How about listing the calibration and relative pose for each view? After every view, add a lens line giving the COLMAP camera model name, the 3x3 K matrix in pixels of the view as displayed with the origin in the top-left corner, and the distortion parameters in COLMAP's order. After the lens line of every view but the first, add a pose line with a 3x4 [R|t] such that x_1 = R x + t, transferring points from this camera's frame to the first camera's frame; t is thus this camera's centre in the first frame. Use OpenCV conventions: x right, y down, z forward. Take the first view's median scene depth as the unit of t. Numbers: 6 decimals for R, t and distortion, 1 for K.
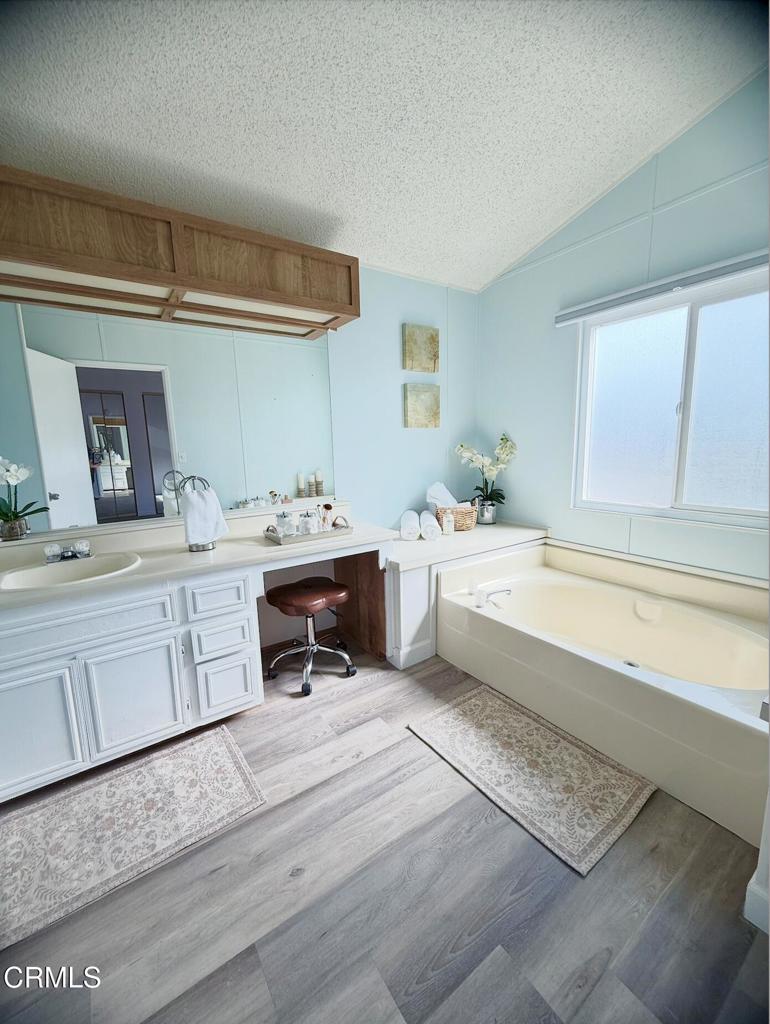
lens RADIAL K [[411.3, 0, 385.0], [0, 411.3, 512.0], [0, 0, 1]] dist [0.000525, 0.000098]
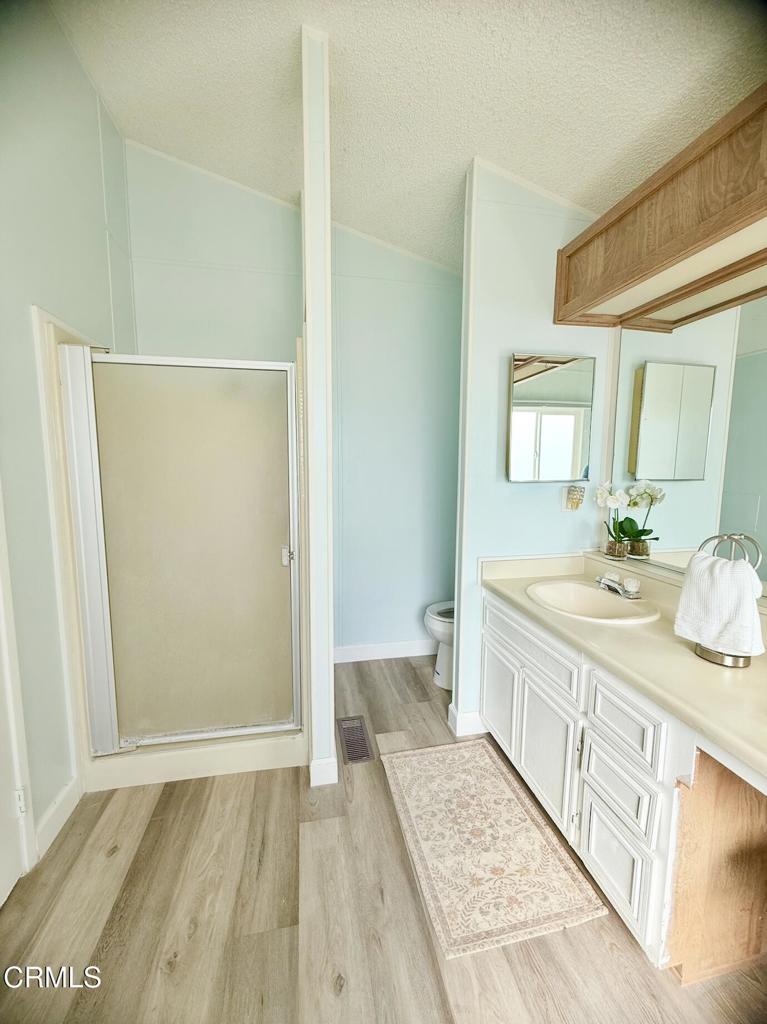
lens RADIAL K [[414.6, 0, 383.5], [0, 414.6, 512.0], [0, 0, 1]] dist [0.001381, -0.006602]
pose [[-0.408853, 0.122504, -0.904341, 0.337344], [-0.163669, 0.965040, 0.204721, -0.207262], [0.897804, 0.231714, -0.374509, 1.025144]]
